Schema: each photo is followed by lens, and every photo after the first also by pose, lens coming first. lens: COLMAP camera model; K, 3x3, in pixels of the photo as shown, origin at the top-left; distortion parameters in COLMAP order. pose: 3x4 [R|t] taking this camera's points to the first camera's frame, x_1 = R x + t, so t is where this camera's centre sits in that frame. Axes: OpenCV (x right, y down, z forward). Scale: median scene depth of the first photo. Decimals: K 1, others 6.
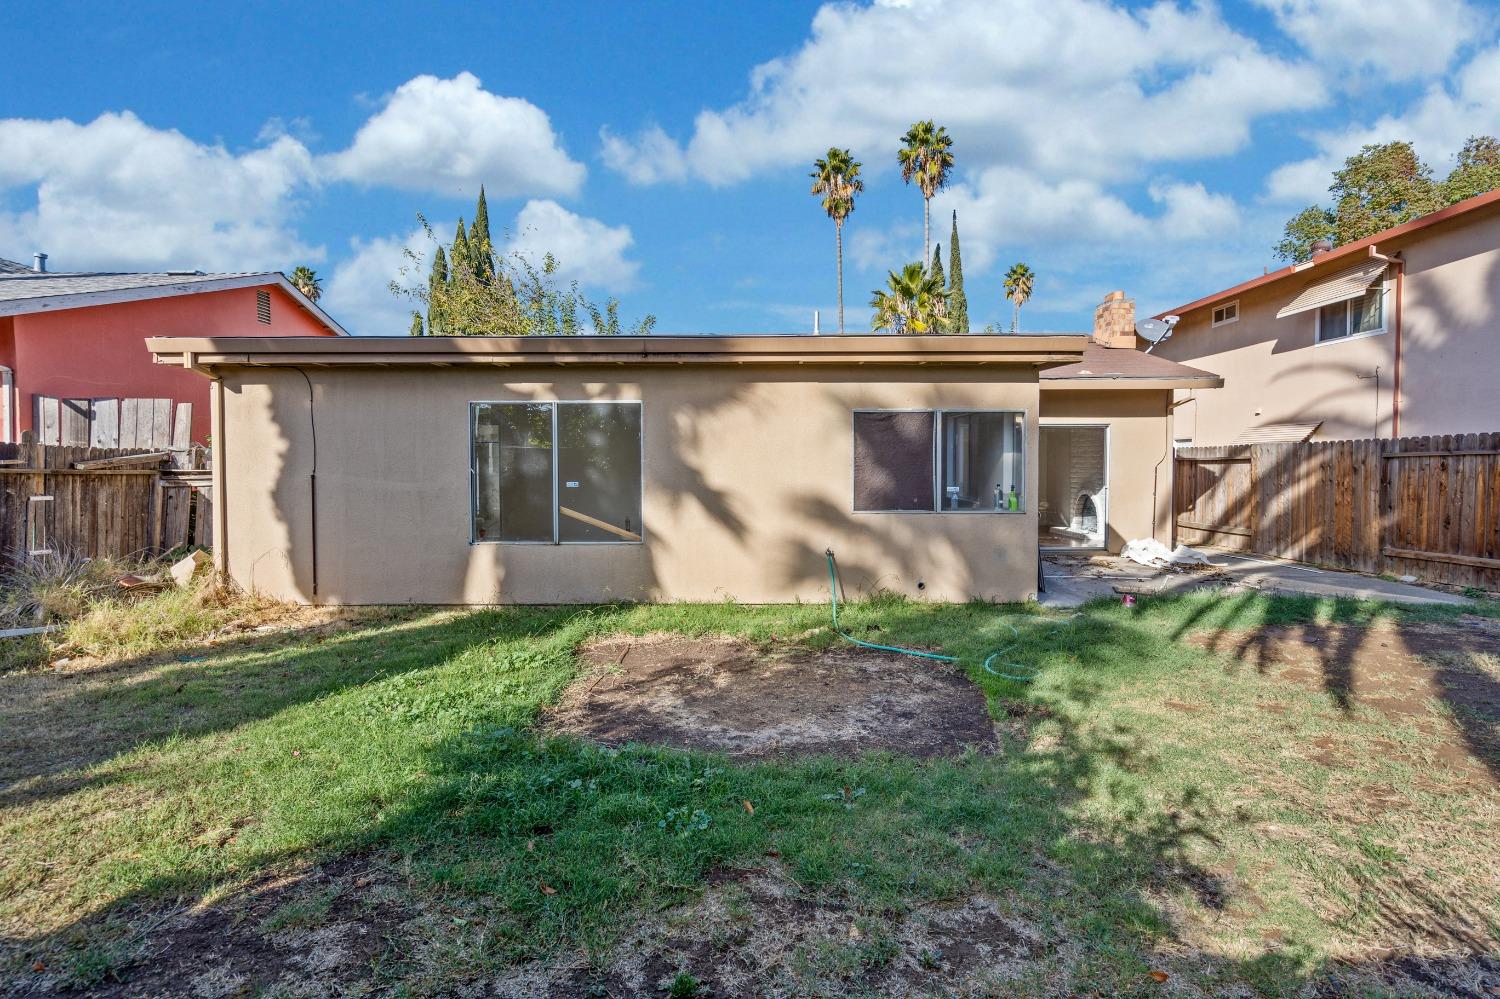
lens RADIAL K [[695.8, 0, 766.6], [0, 695.8, 497.6], [0, 0, 1]] dist [-0.000960, 0.000175]
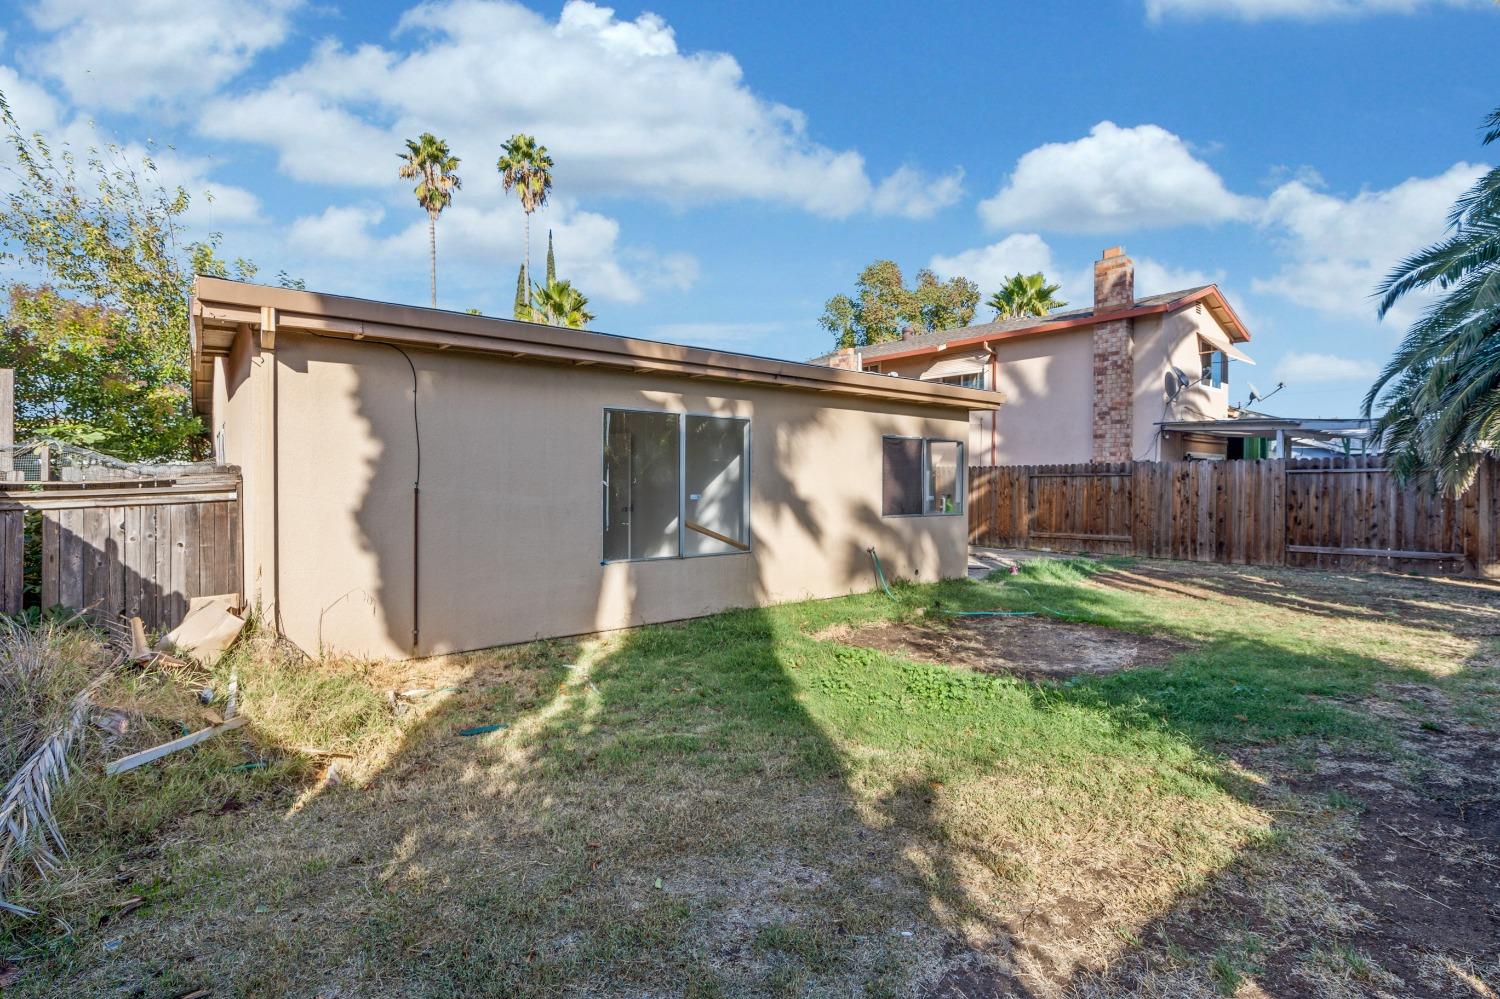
lens RADIAL K [[695.8, 0, 766.6], [0, 695.8, 497.6], [0, 0, 1]] dist [-0.000960, 0.000175]
pose [[0.778966, -0.011407, 0.626962, -0.817260], [0.026709, 0.999531, -0.014999, -0.000374], [-0.626497, 0.028430, 0.778905, 0.159393]]
